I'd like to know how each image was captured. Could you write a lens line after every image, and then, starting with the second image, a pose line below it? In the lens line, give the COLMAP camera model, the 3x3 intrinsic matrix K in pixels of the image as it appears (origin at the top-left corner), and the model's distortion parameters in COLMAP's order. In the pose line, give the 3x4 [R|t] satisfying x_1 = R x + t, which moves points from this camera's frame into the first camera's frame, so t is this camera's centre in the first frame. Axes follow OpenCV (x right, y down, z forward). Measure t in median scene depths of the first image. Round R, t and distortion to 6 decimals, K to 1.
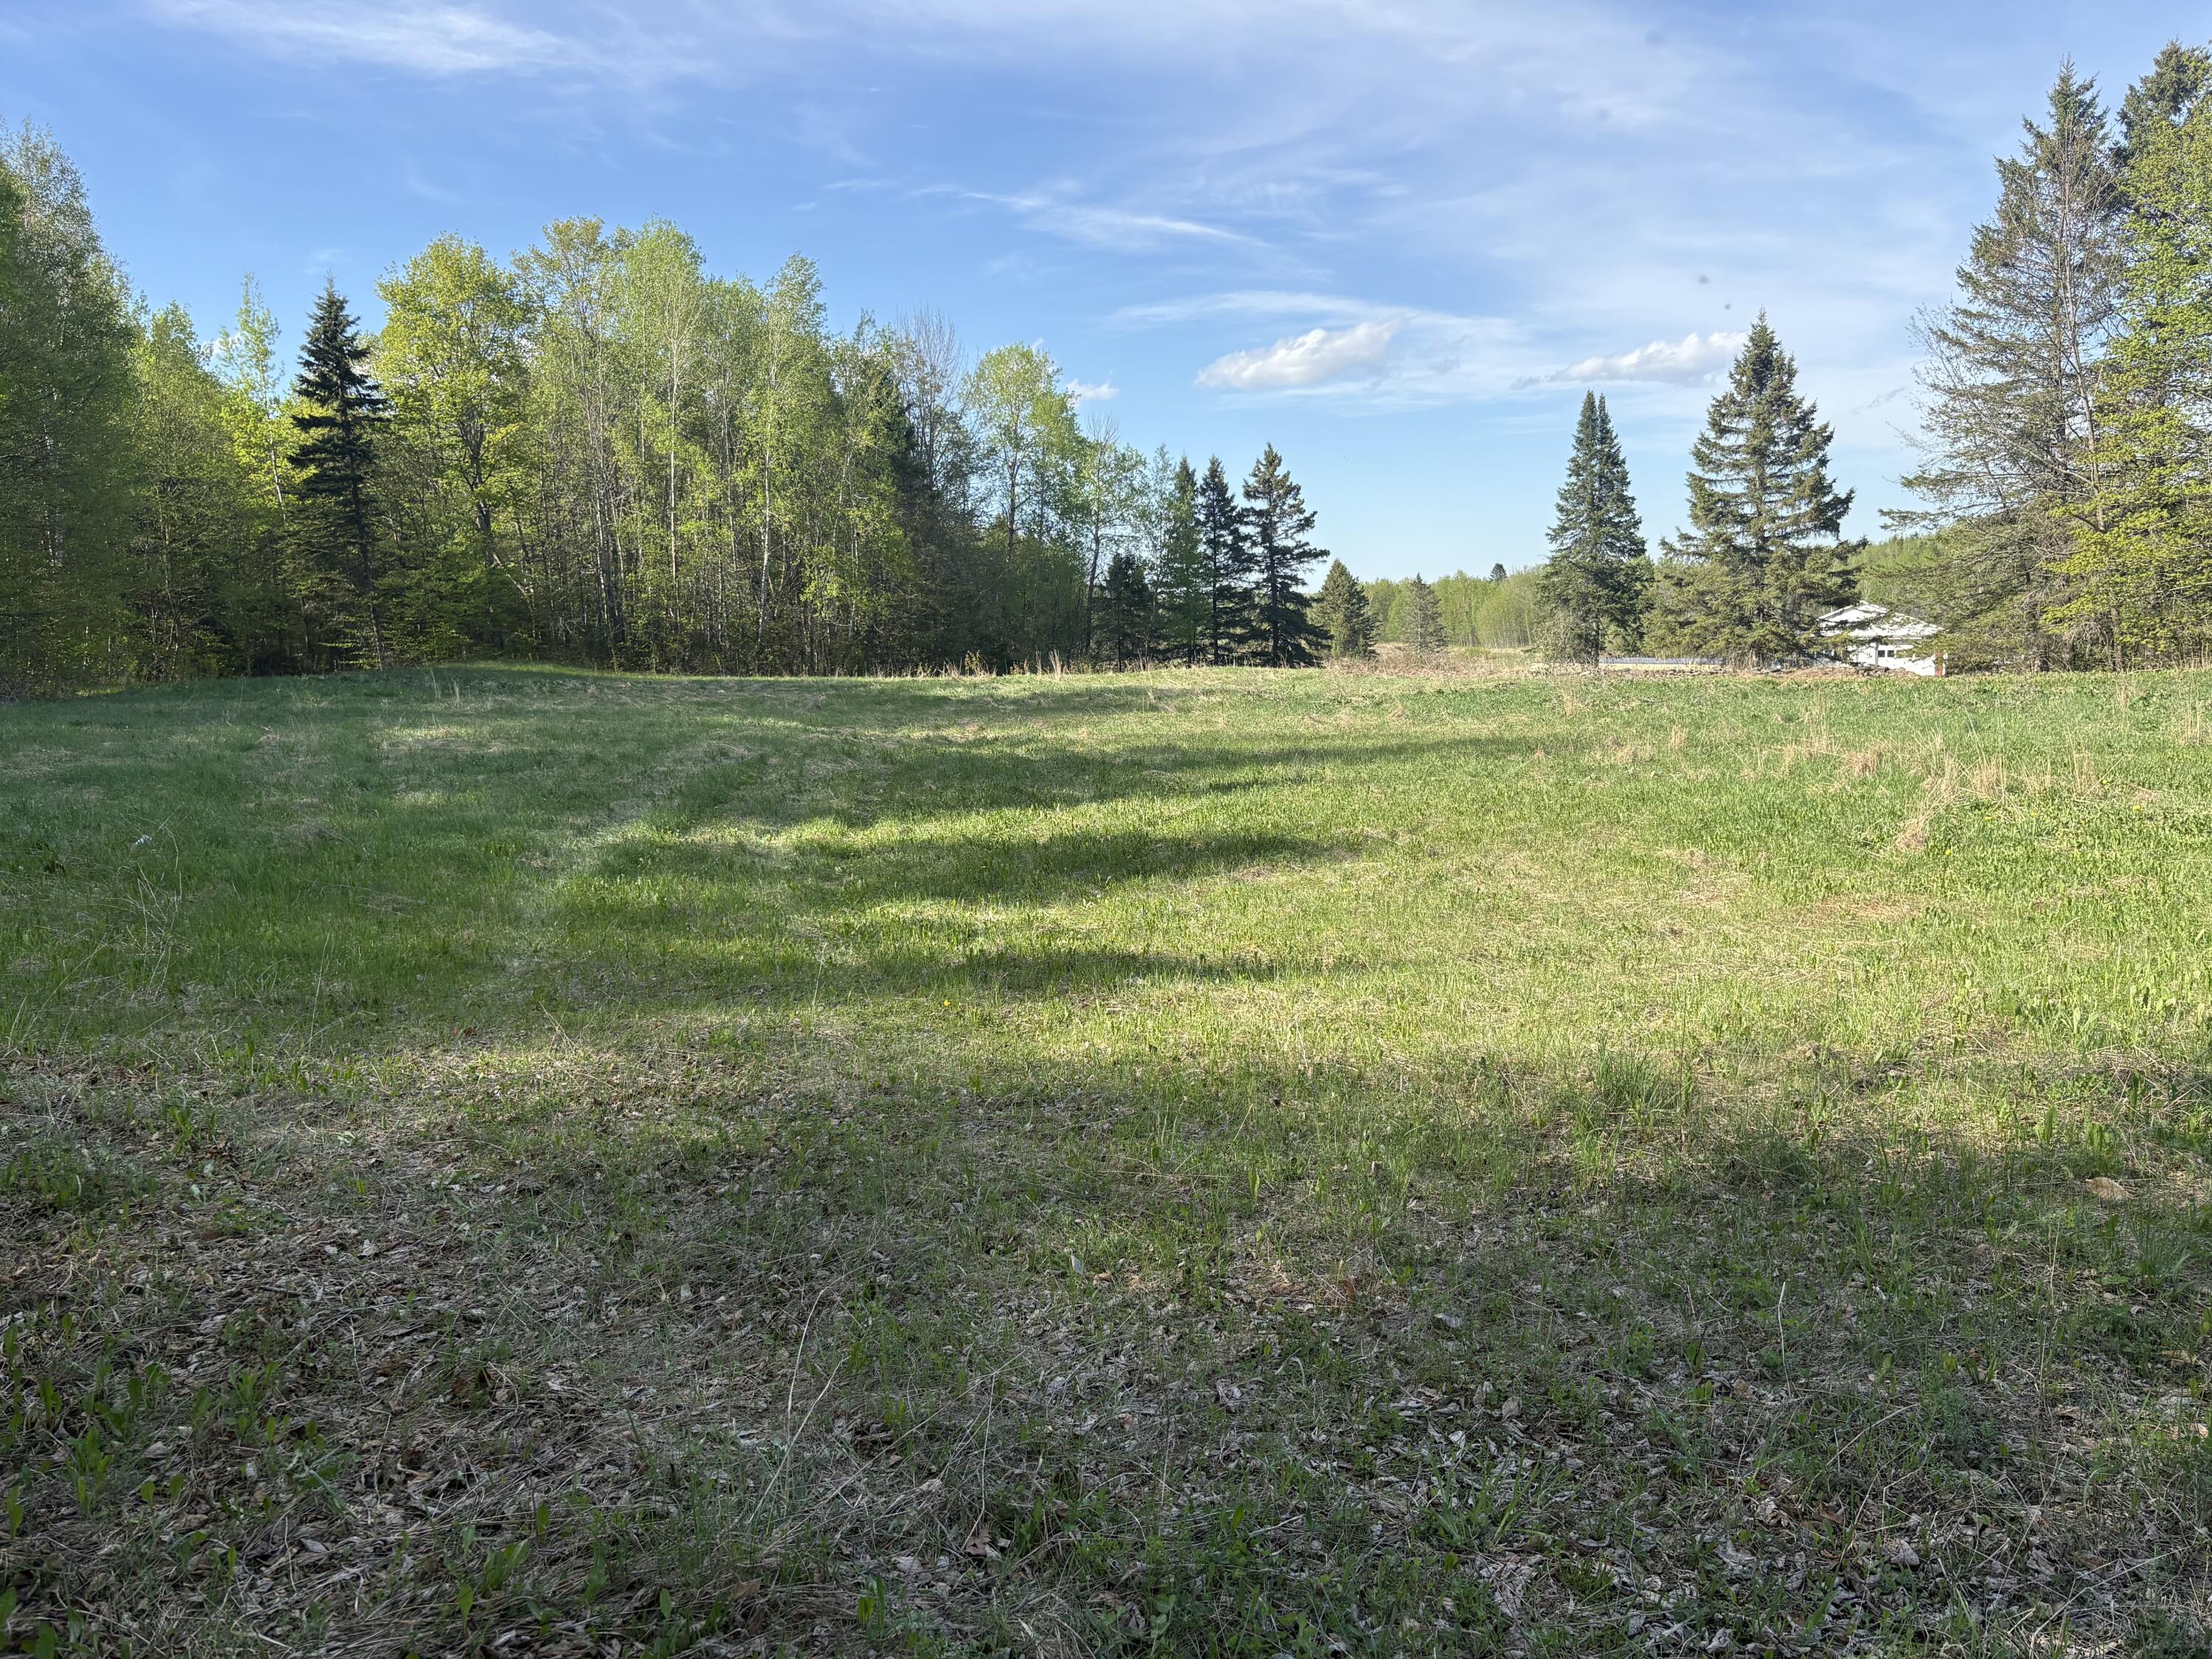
lens RADIAL K [[1817.5, 0, 1052.5], [0, 1817.5, 871.5], [0, 0, 1]] dist [0.036551, -0.012972]
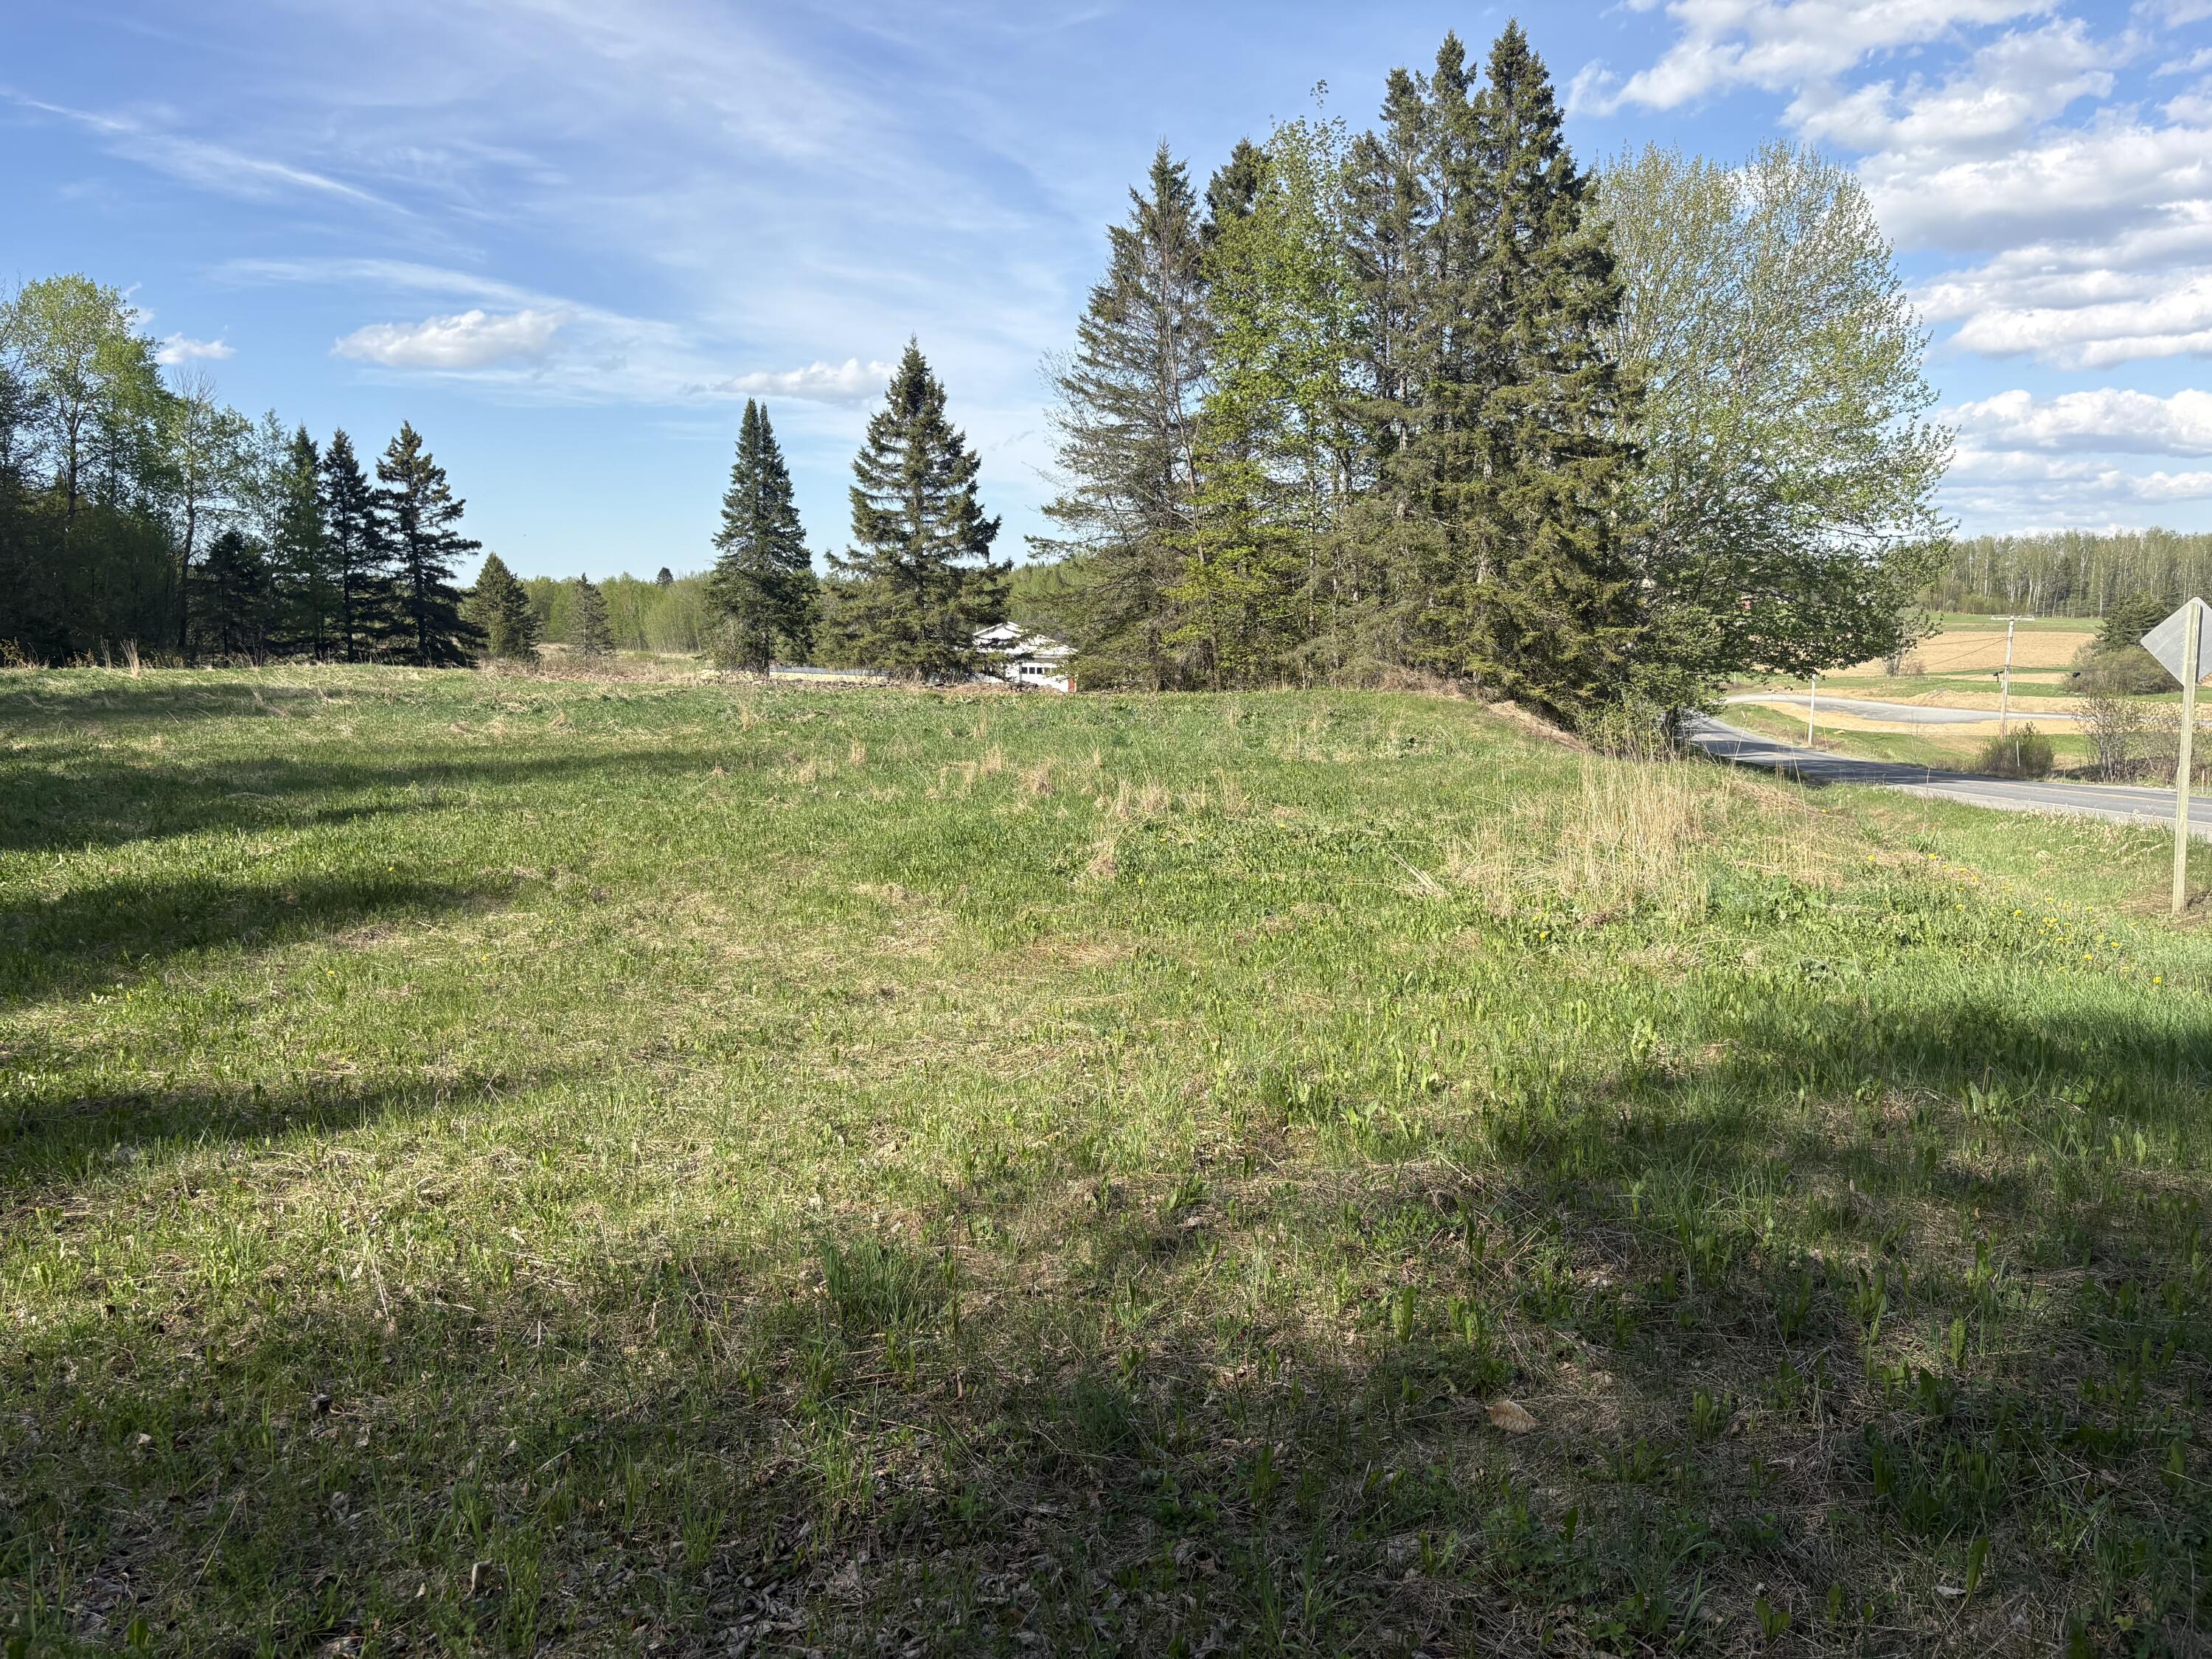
lens RADIAL K [[1765.5, 0, 1150.5], [0, 1765.5, 847.8], [0, 0, 1]] dist [0.039848, -0.004694]
pose [[0.875866, -0.025036, 0.481904, 0.013755], [0.030899, 0.999514, -0.004232, -0.008072], [-0.481564, 0.018597, 0.876214, 0.057256]]
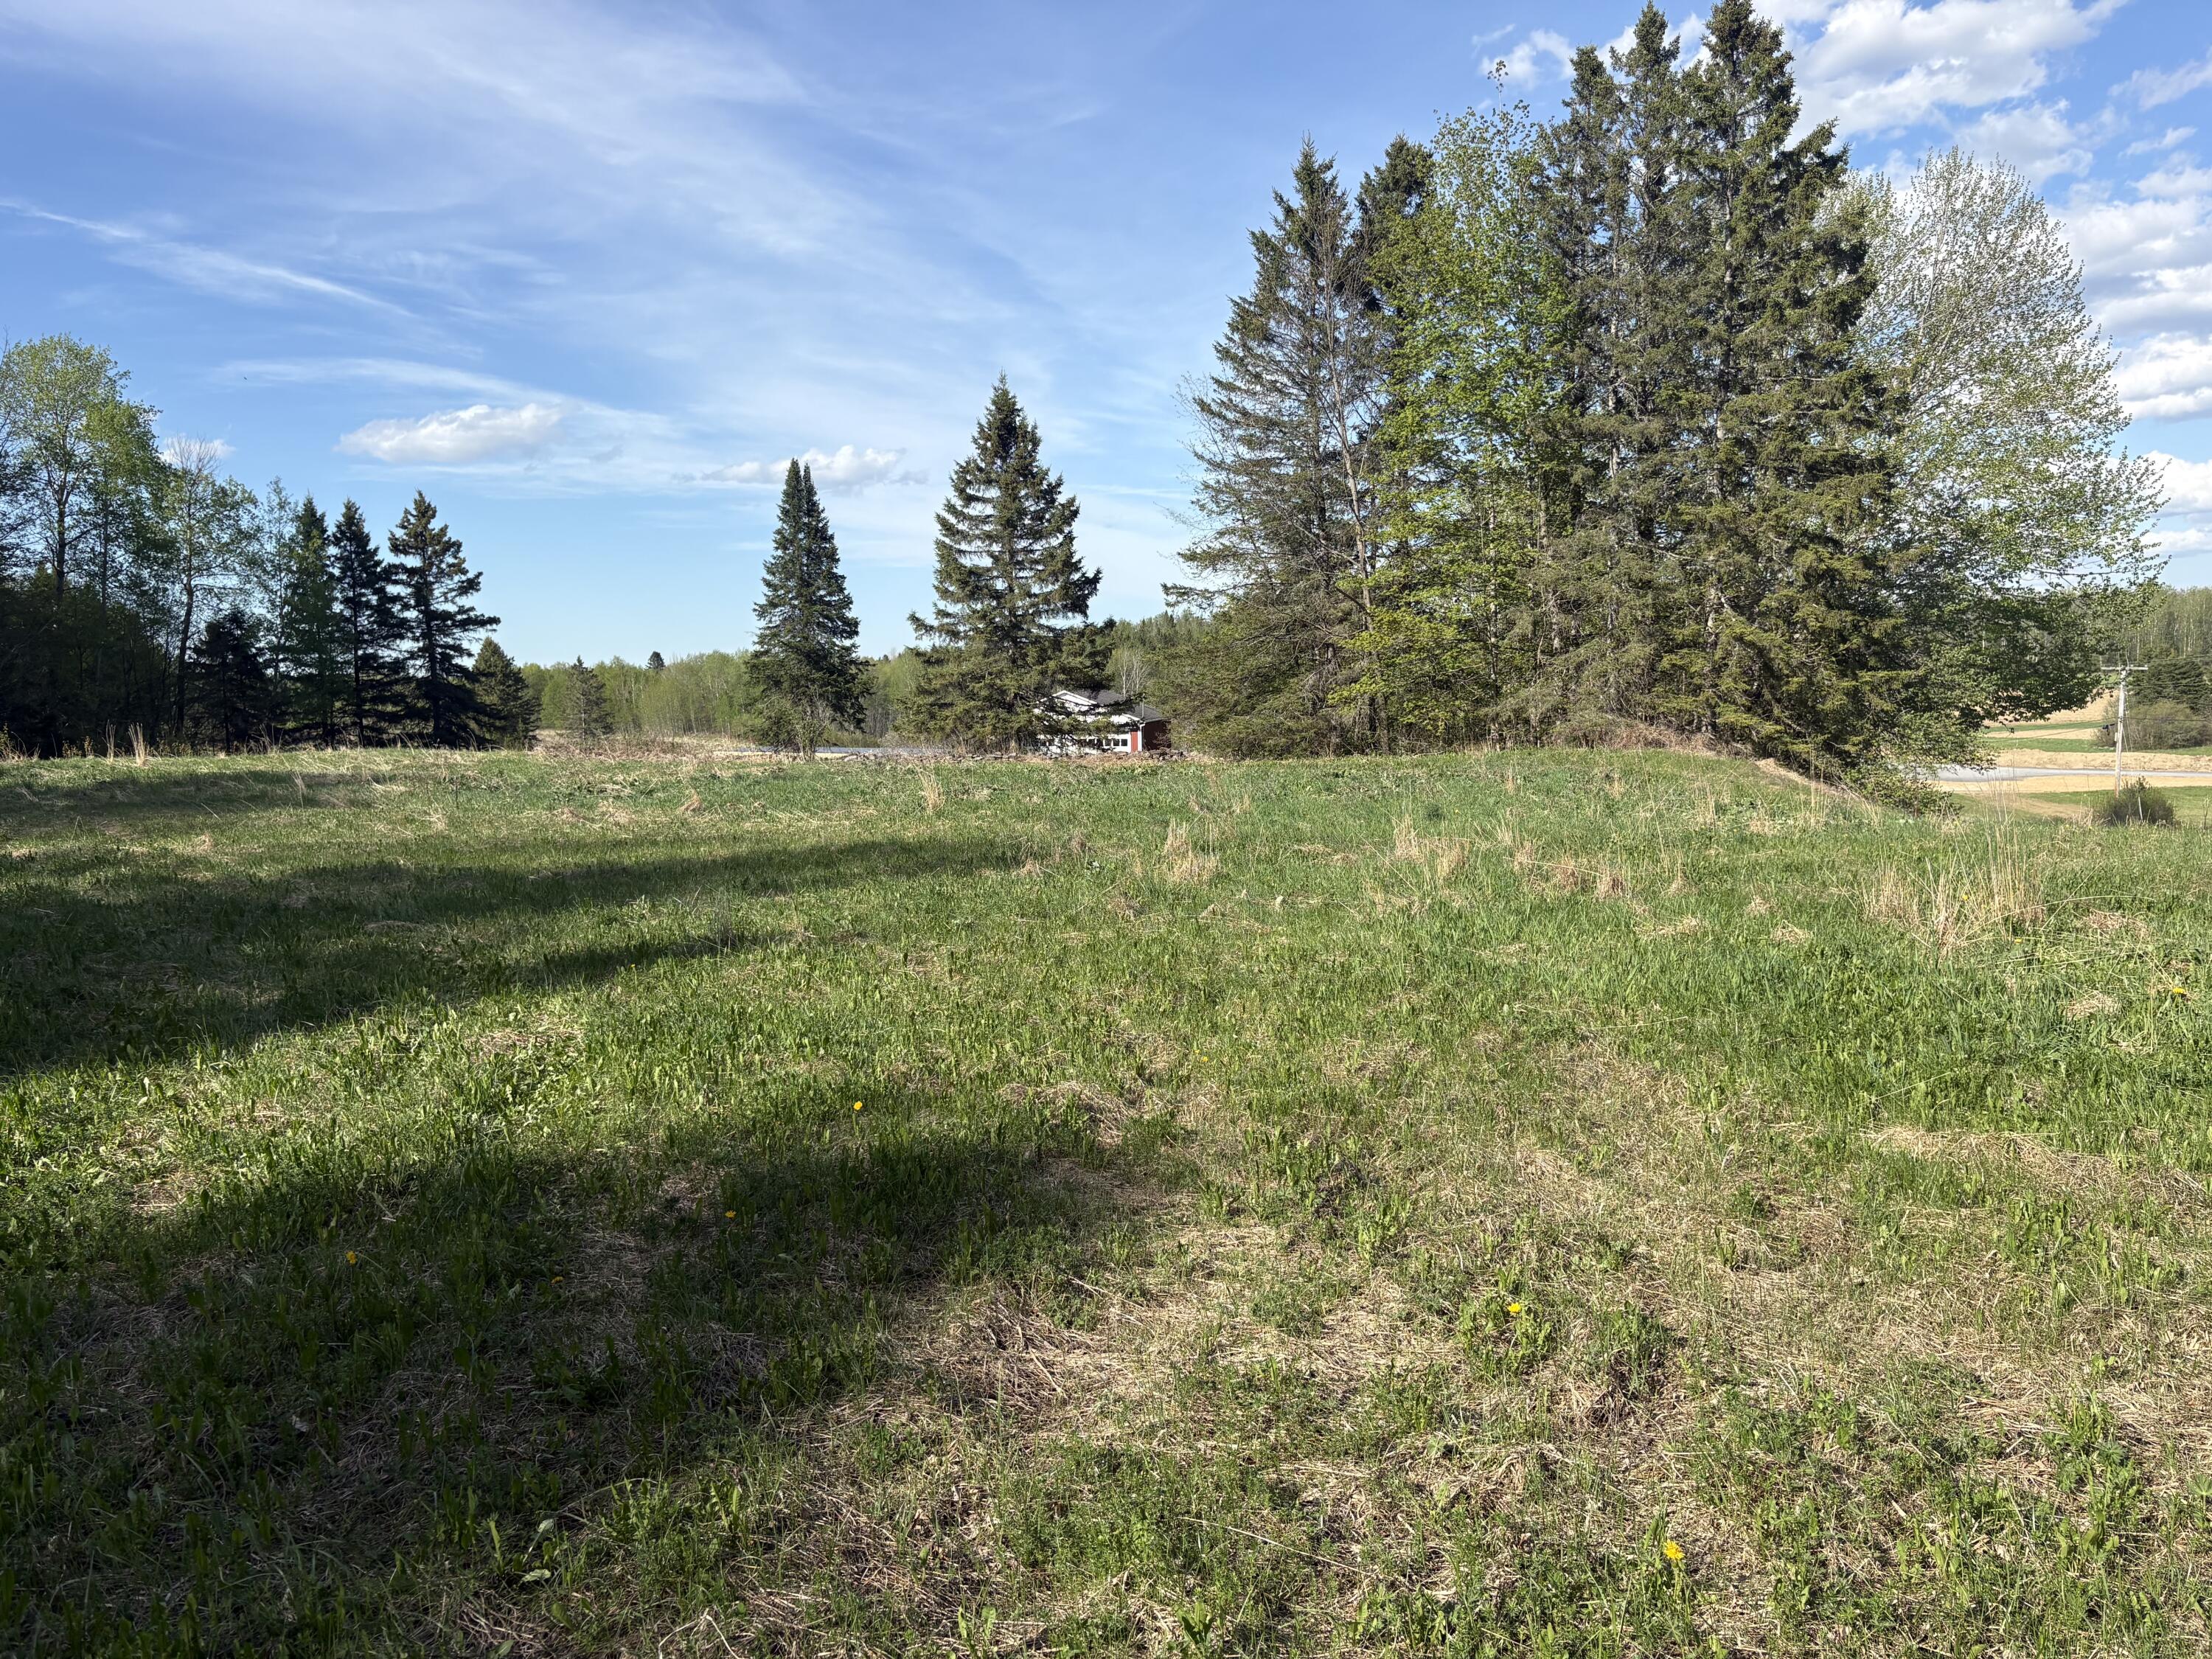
lens RADIAL K [[1635.2, 0, 1134.7], [0, 1635.2, 833.6], [0, 0, 1]] dist [0.033155, -0.034913]
pose [[0.861495, -0.020898, 0.507336, 0.017299], [0.052948, 0.997403, -0.048826, -0.026510], [-0.504998, 0.068926, 0.860364, 0.243513]]
